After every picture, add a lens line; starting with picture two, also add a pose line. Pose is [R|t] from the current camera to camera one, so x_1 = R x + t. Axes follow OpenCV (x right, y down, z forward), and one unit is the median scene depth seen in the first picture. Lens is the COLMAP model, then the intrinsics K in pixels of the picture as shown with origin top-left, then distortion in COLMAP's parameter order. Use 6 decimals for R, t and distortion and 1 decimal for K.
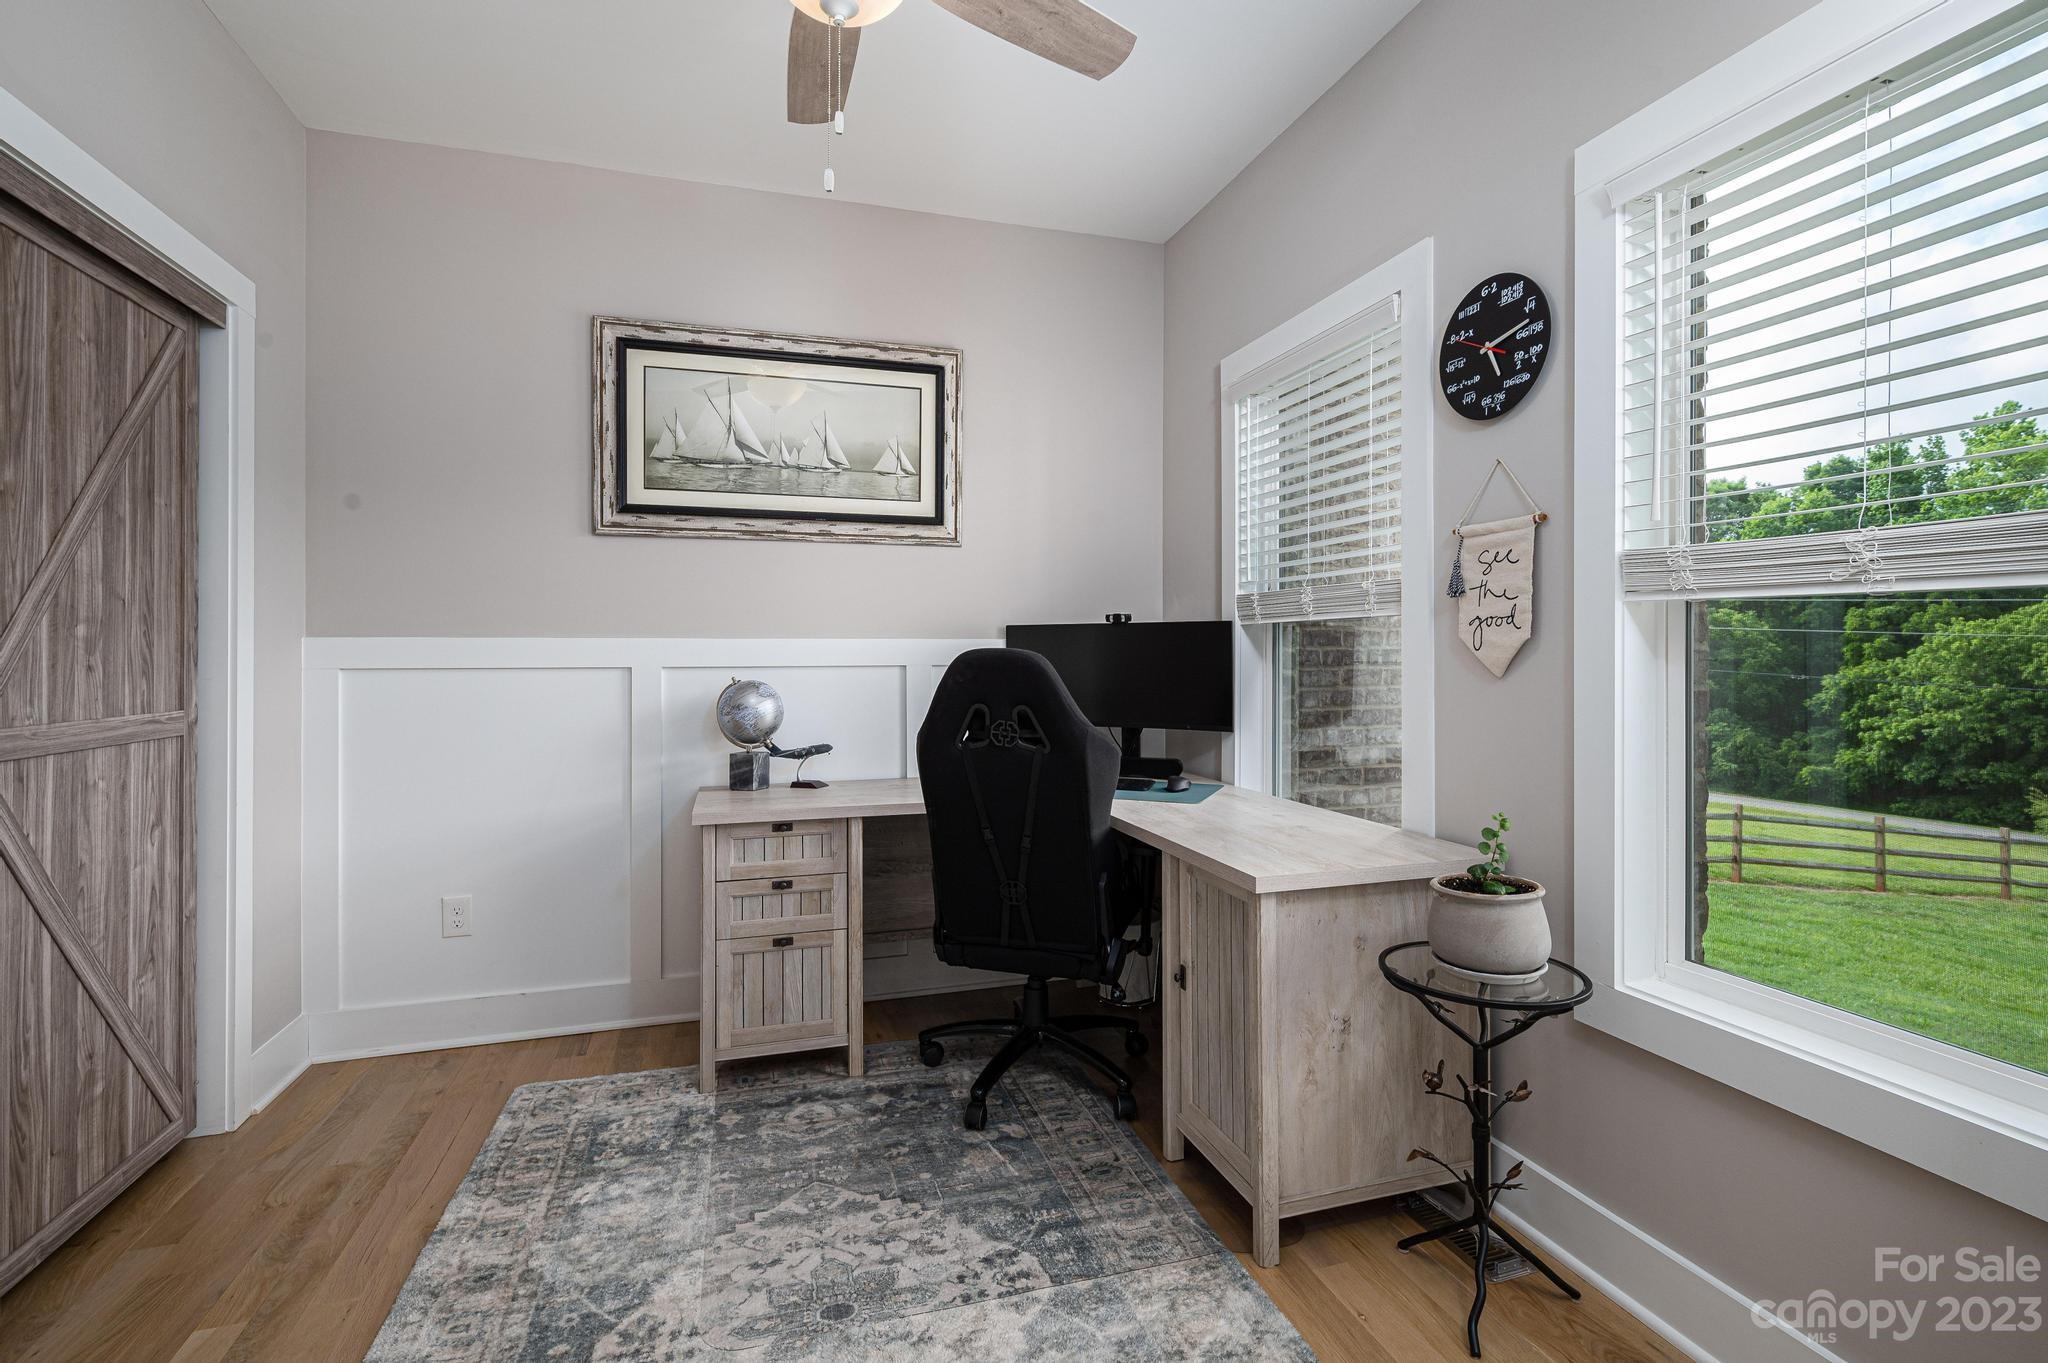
lens RADIAL K [[942.4, 0, 1034.2], [0, 942.4, 659.4], [0, 0, 1]] dist [0.000227, -0.000226]
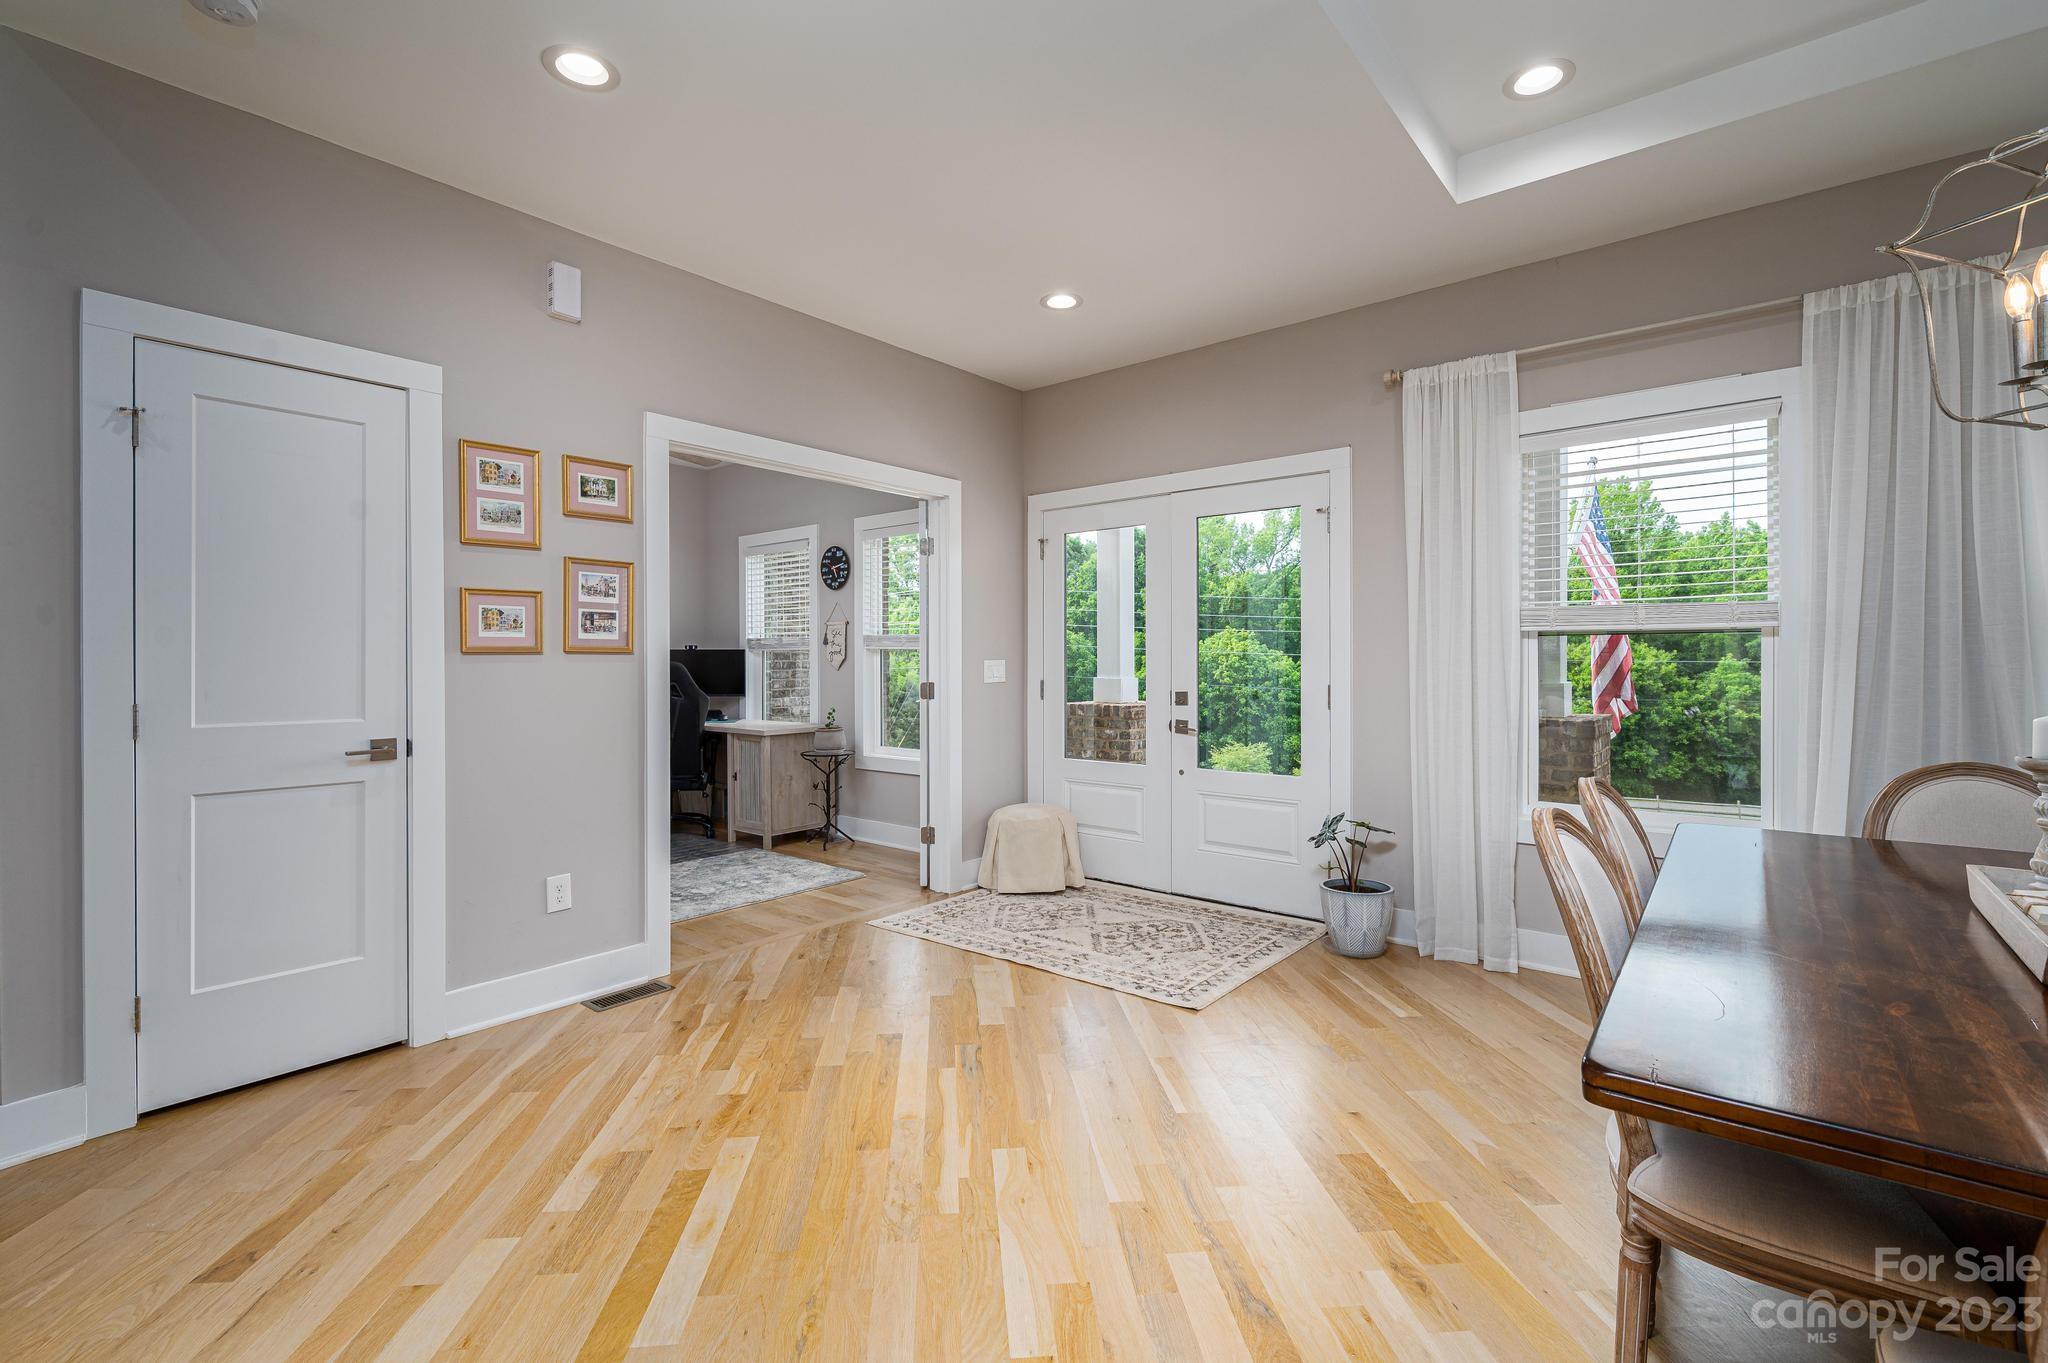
lens RADIAL K [[942.4, 0, 1032.2], [0, 942.4, 669.3], [0, 0, 1]] dist [0.000227, -0.000226]
pose [[0.846293, -0.004624, 0.532697, -0.639566], [0.004785, 0.999988, 0.001078, 0.015262], [-0.532696, 0.001636, 0.846305, -2.019201]]
